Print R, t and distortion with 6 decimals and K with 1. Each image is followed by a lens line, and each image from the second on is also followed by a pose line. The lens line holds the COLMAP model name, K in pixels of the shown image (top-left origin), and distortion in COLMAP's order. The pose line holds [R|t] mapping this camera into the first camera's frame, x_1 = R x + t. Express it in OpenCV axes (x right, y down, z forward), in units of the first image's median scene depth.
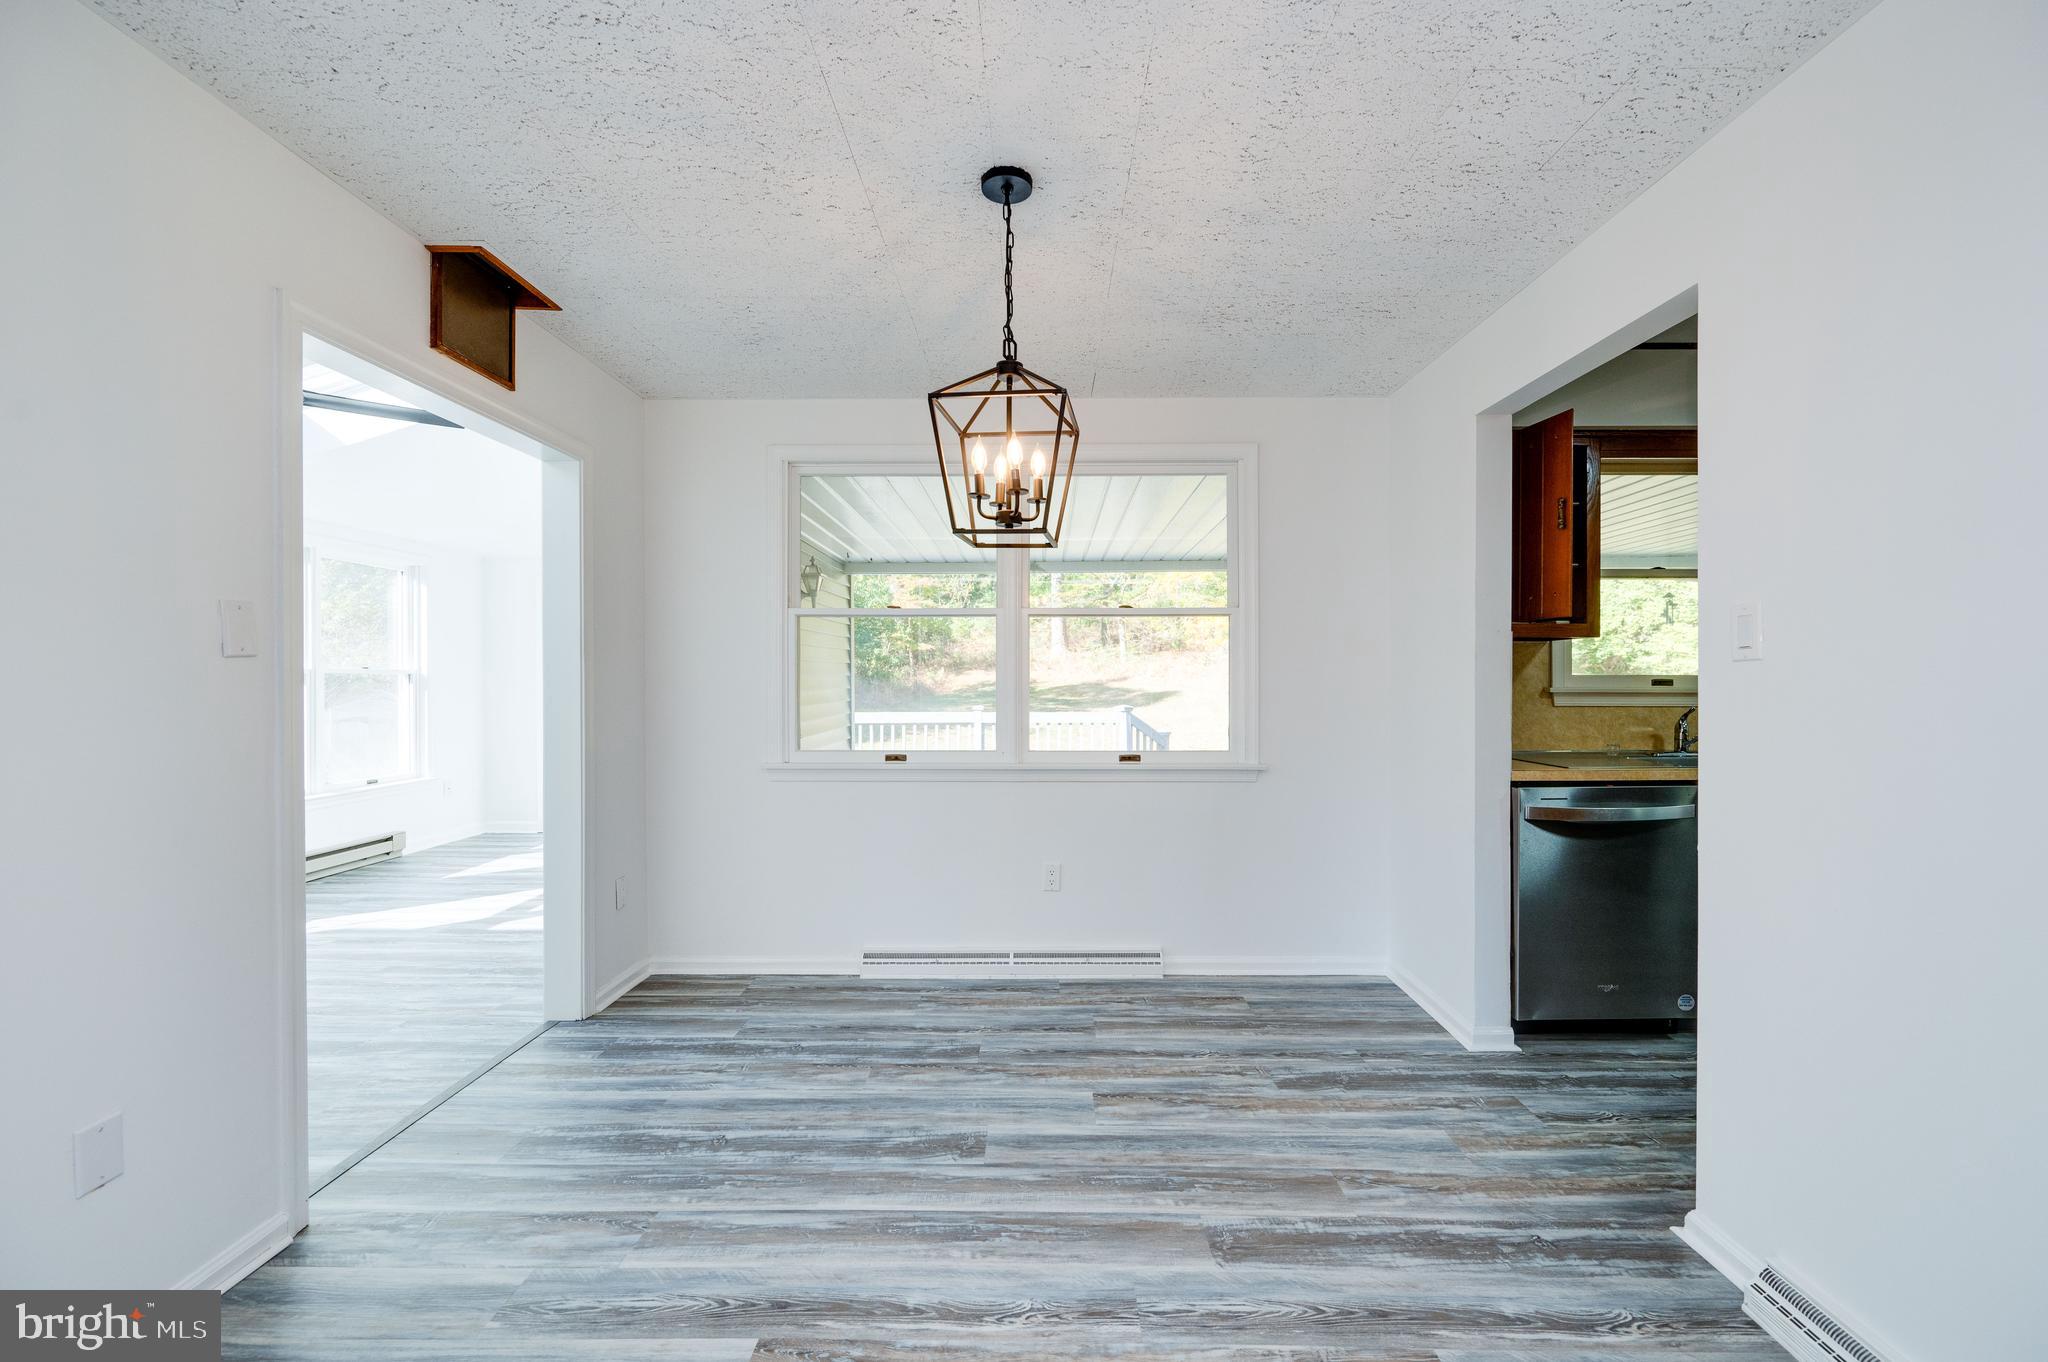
lens RADIAL K [[754.1, 0, 982.6], [0, 754.1, 688.6], [0, 0, 1]] dist [0.001281, -0.000035]
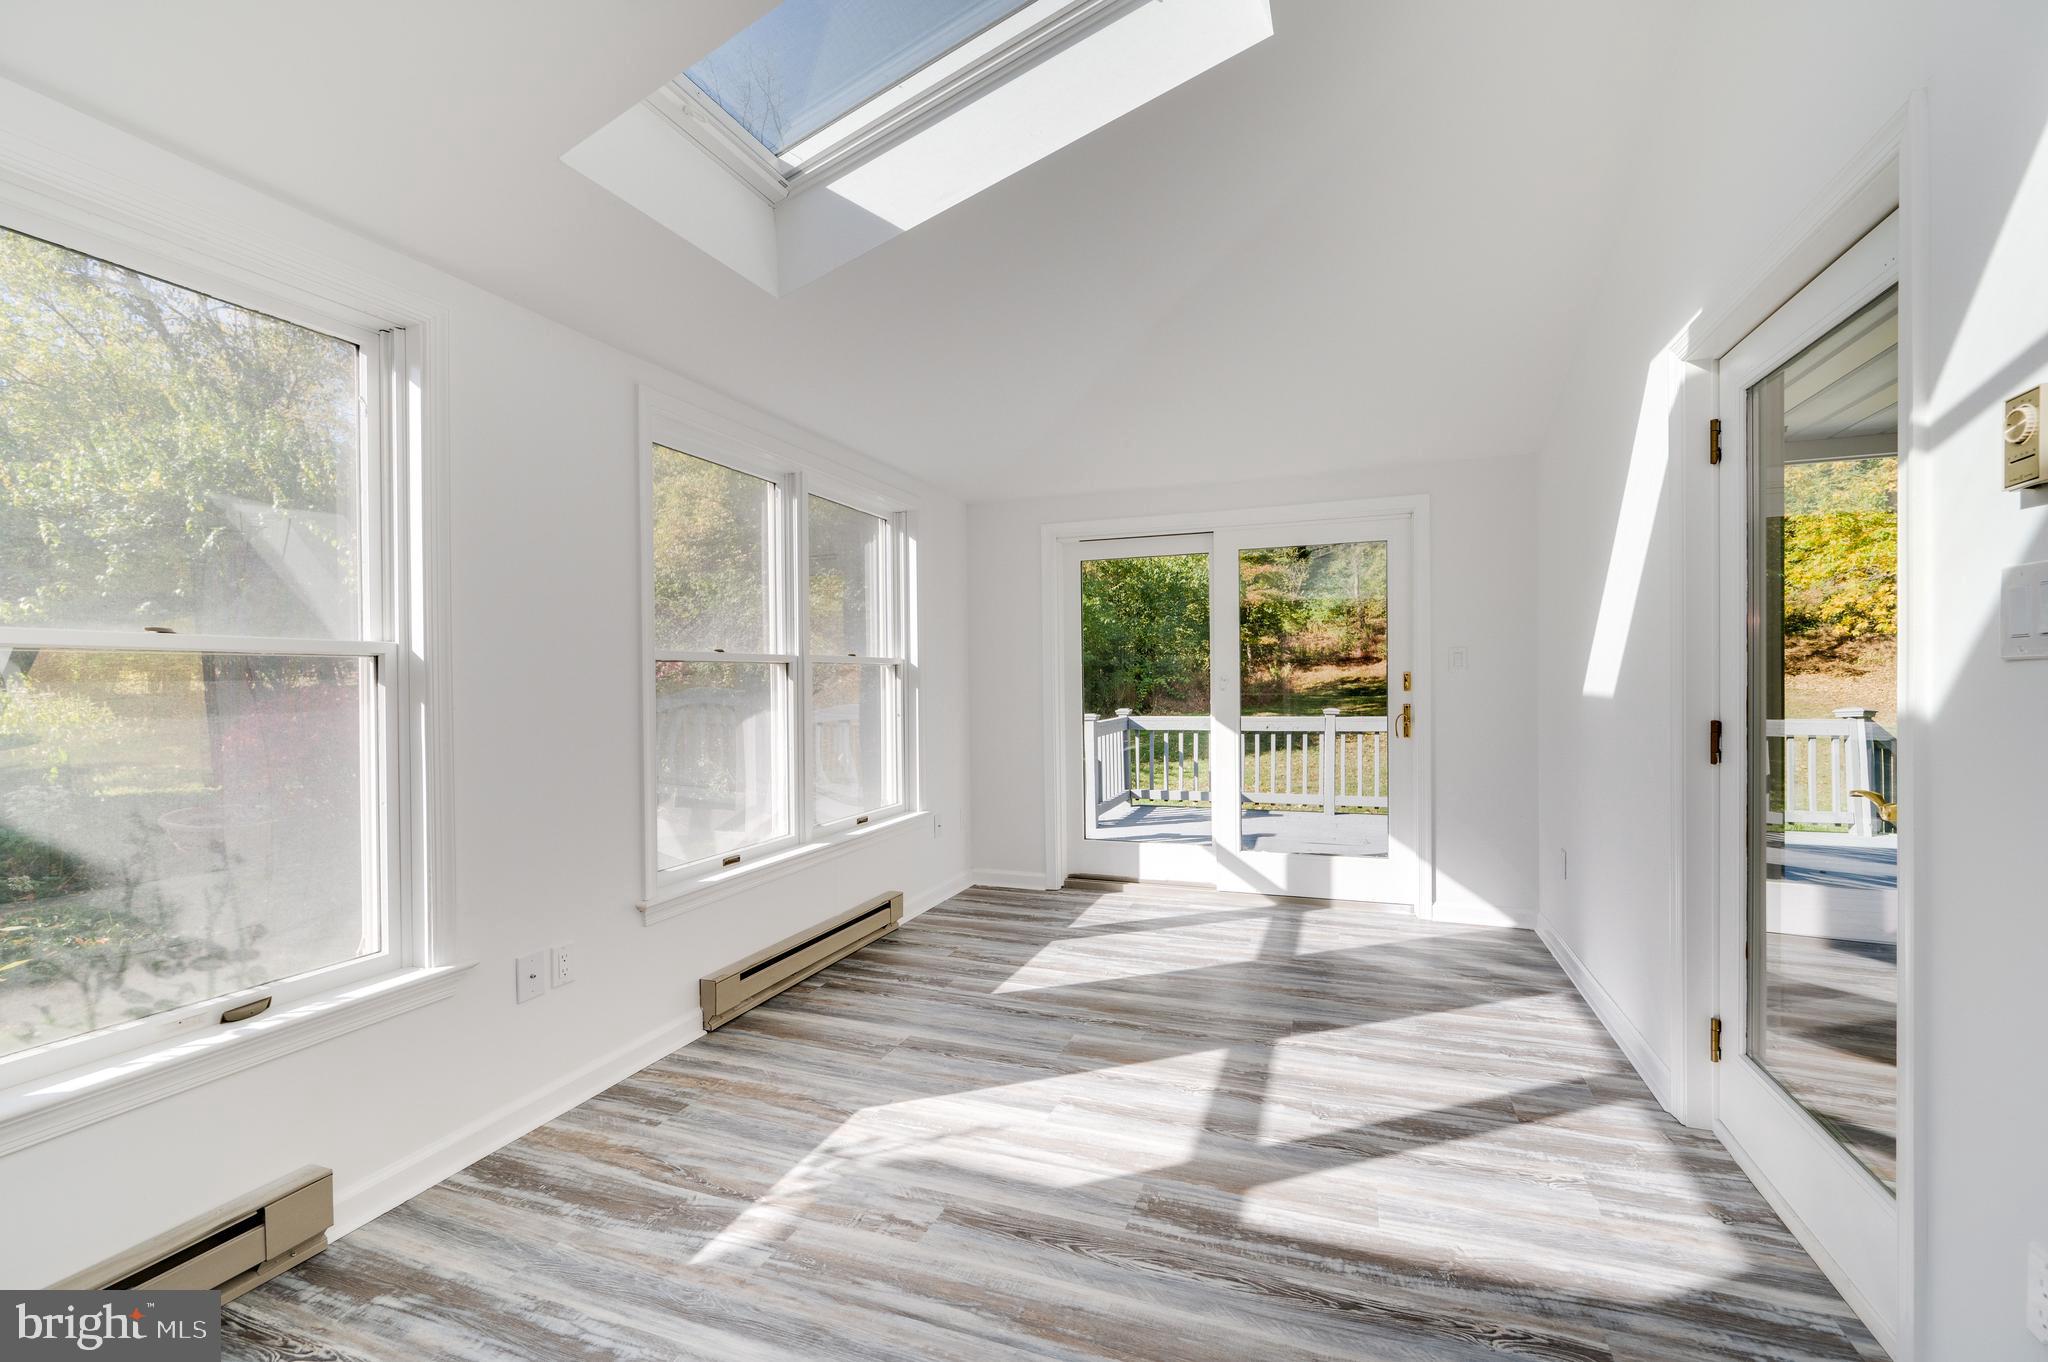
lens RADIAL K [[812.0, 0, 1056.3], [0, 812.0, 690.2], [0, 0, 1]] dist [-0.001641, -0.000091]
pose [[0.953483, -0.004378, -0.301414, -0.105700], [0.005090, 0.999986, 0.001577, 0.001192], [0.301402, -0.003038, 0.953492, 0.088033]]
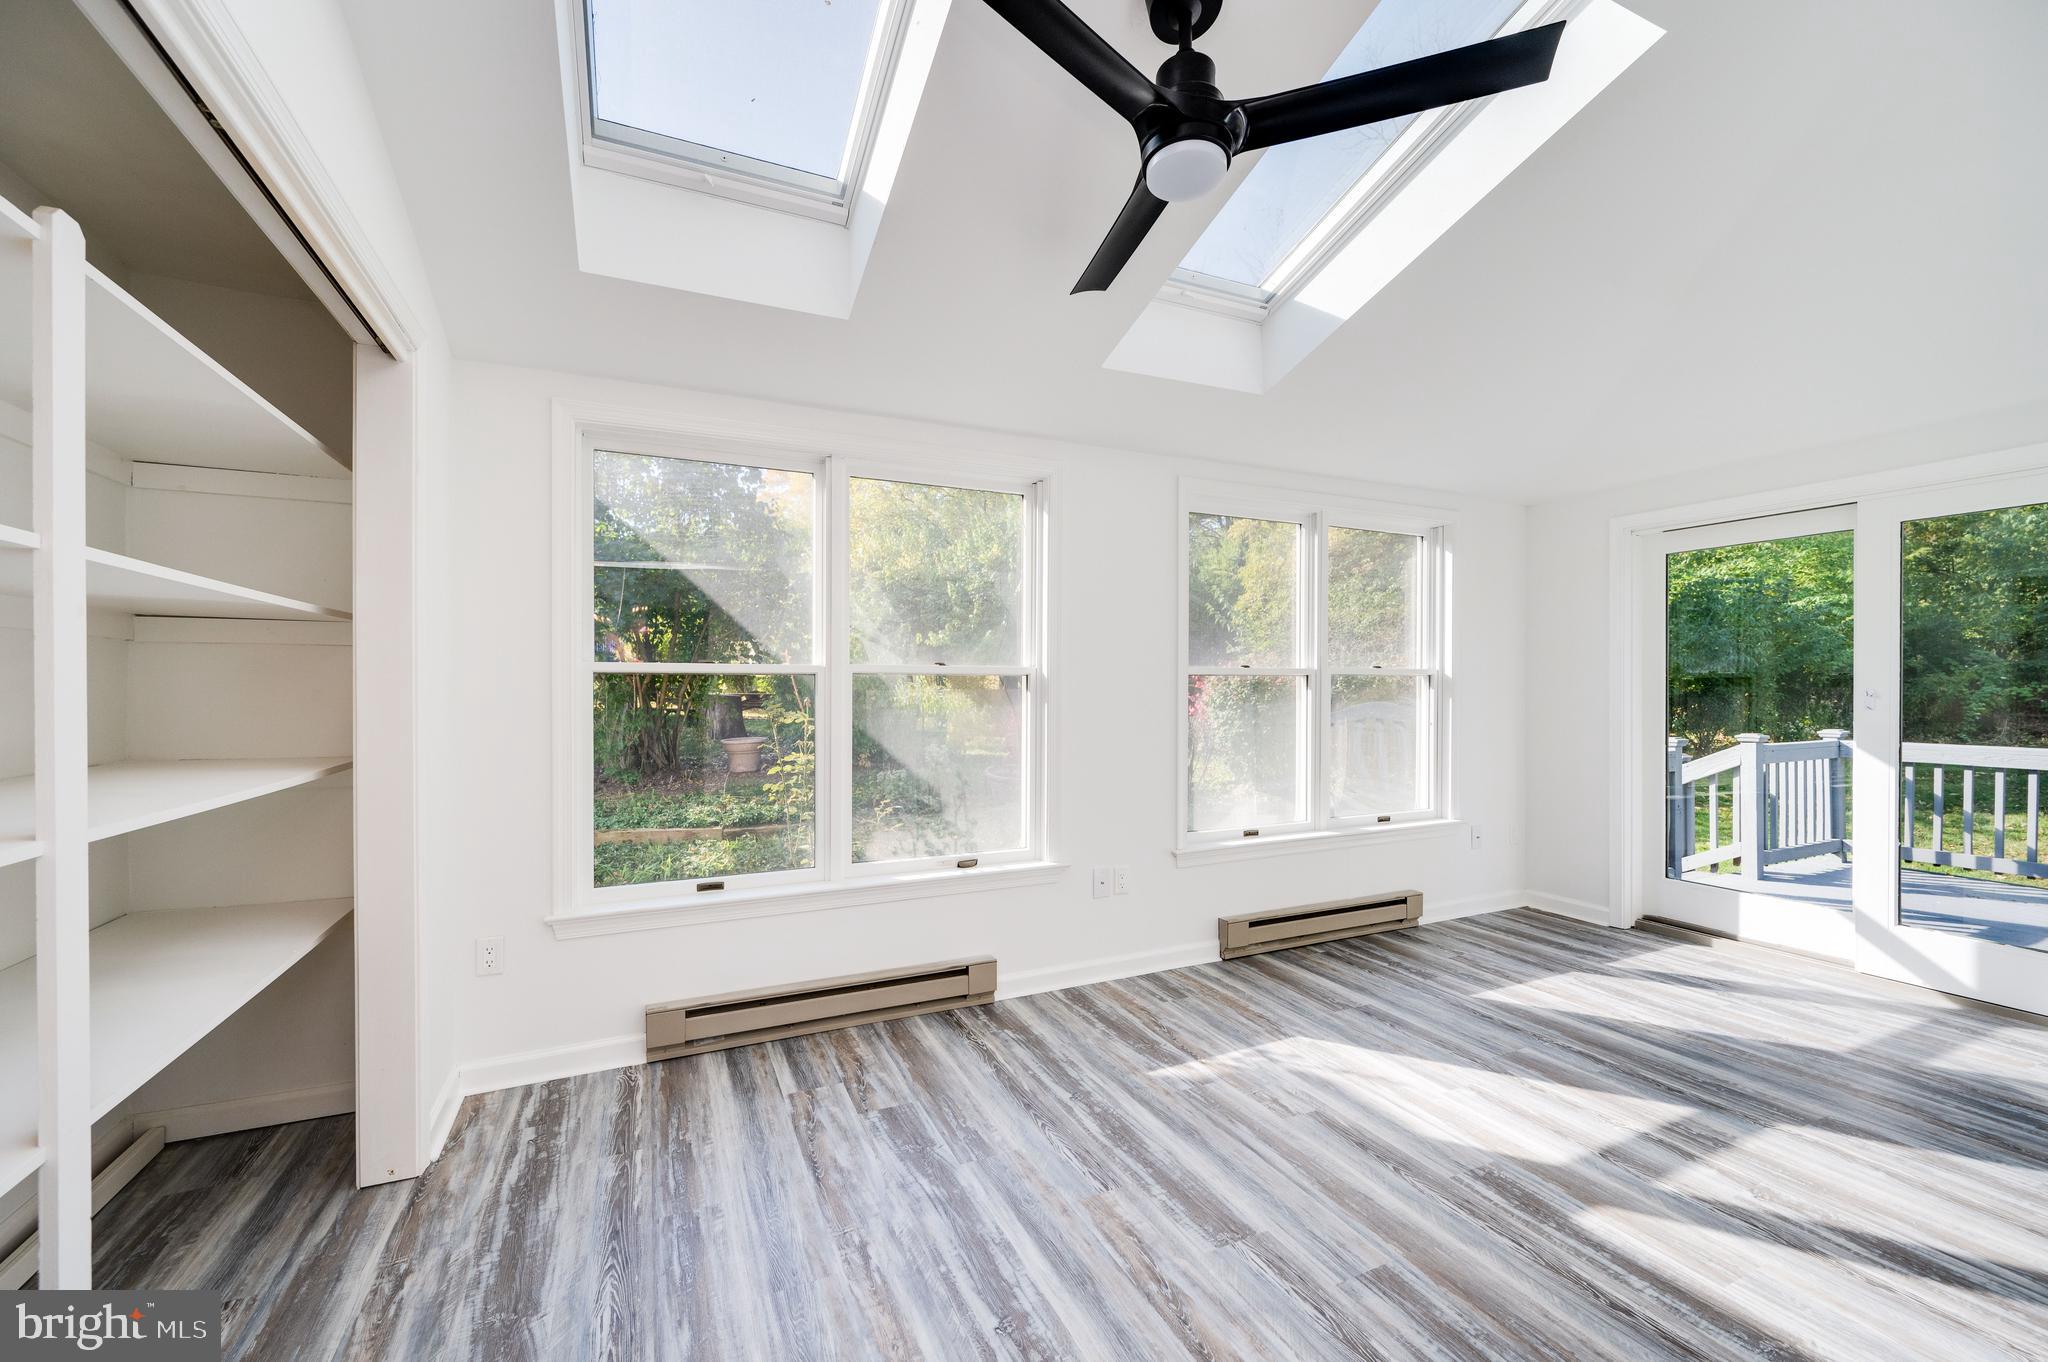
lens RADIAL K [[812.0, 0, 1020.7], [0, 812.0, 688.7], [0, 0, 1]] dist [-0.001641, -0.000091]
pose [[0.437255, 0.003594, -0.899330, -0.061444], [-0.010955, 0.999939, -0.001330, -0.000181], [0.899271, 0.010434, 0.437268, 0.081763]]
